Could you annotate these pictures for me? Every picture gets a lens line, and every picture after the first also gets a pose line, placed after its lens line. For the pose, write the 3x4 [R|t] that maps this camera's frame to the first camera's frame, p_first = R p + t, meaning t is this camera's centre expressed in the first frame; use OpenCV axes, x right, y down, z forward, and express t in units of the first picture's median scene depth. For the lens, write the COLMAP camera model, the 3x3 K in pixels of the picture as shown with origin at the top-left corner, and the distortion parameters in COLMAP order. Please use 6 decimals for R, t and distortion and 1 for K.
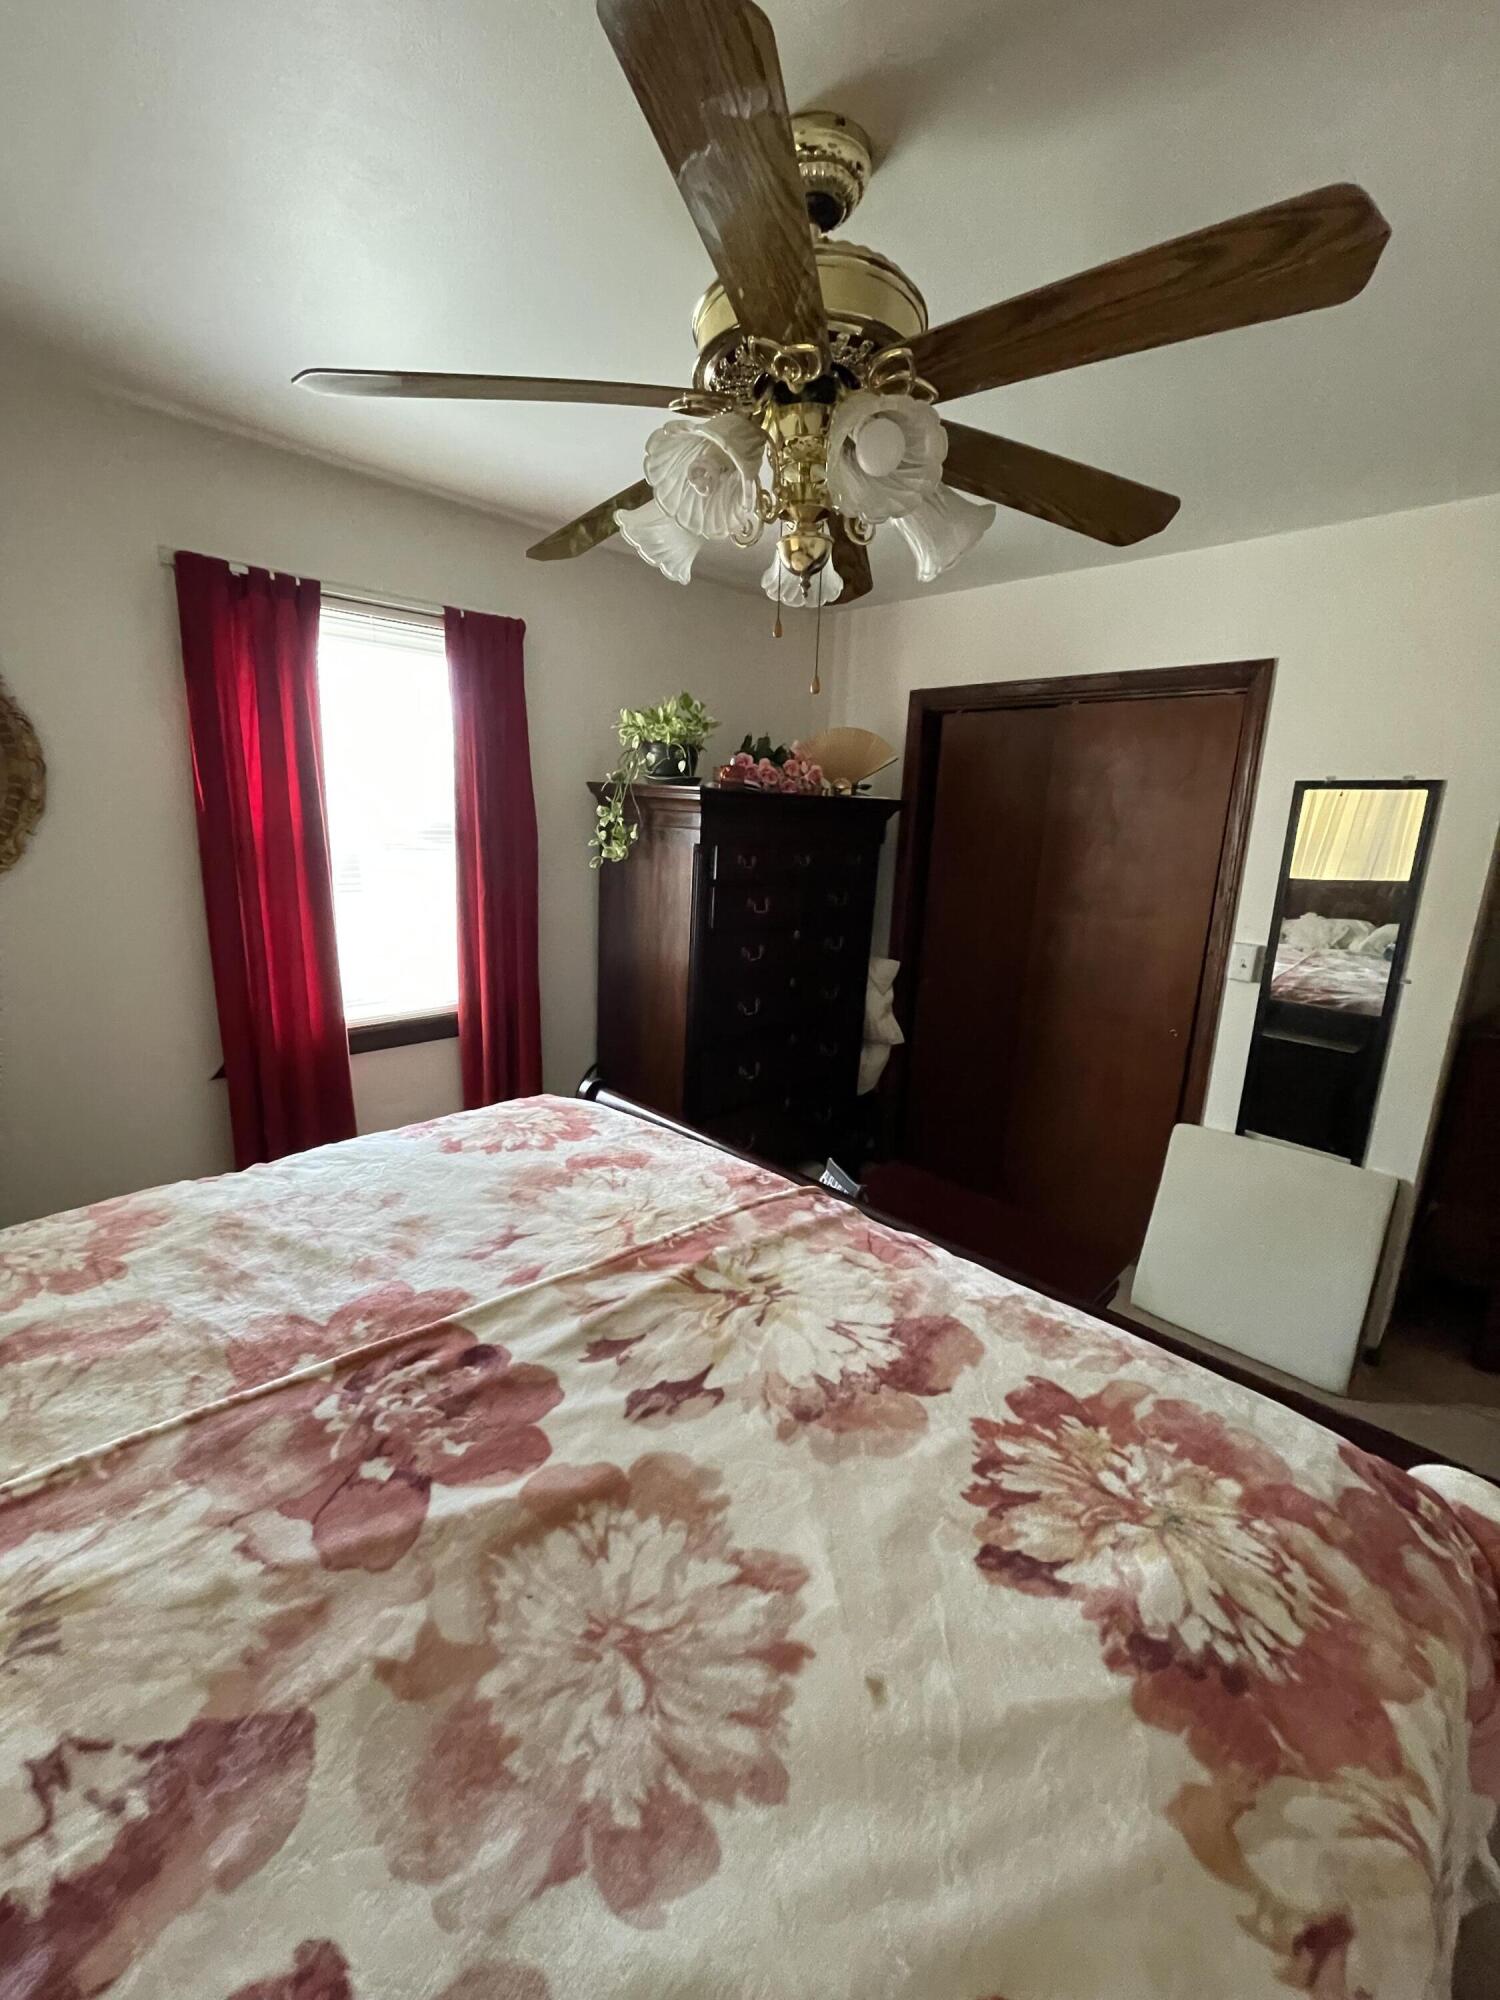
lens RADIAL K [[816.7, 0, 734.7], [0, 816.7, 997.7], [0, 0, 1]] dist [0.002835, -0.000710]
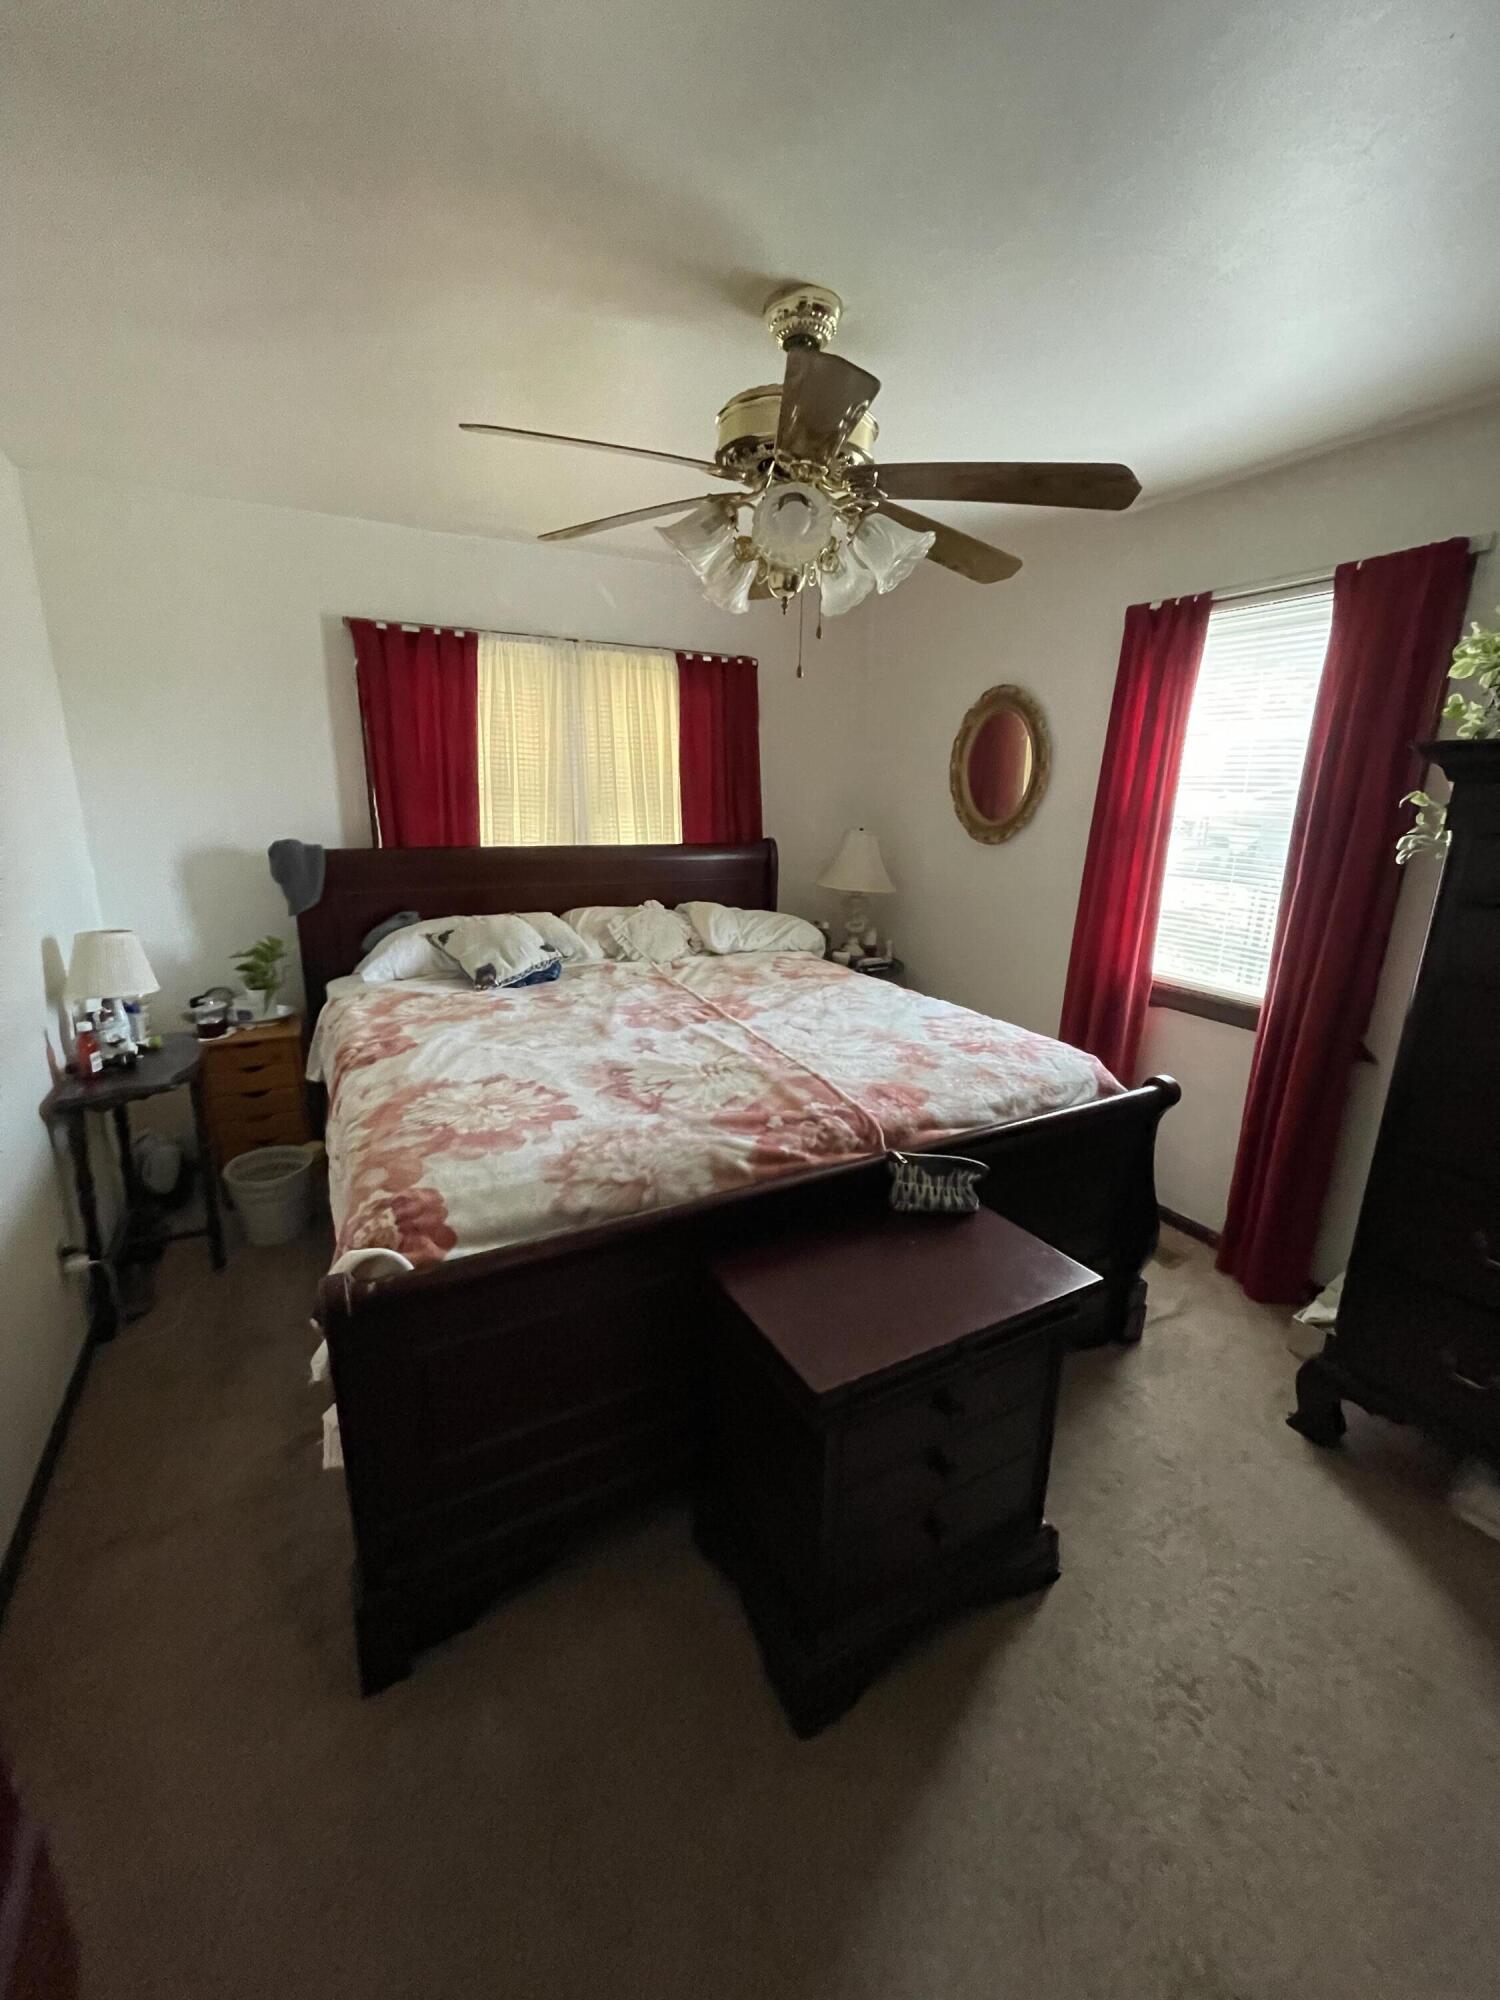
lens RADIAL K [[816.7, 0, 734.1], [0, 816.7, 1004.4], [0, 0, 1]] dist [0.002835, -0.000710]
pose [[-0.296103, 0.206240, -0.932624, 1.722734], [-0.243554, 0.927831, 0.282507, -0.251445], [0.923582, 0.310796, -0.224503, 1.582359]]
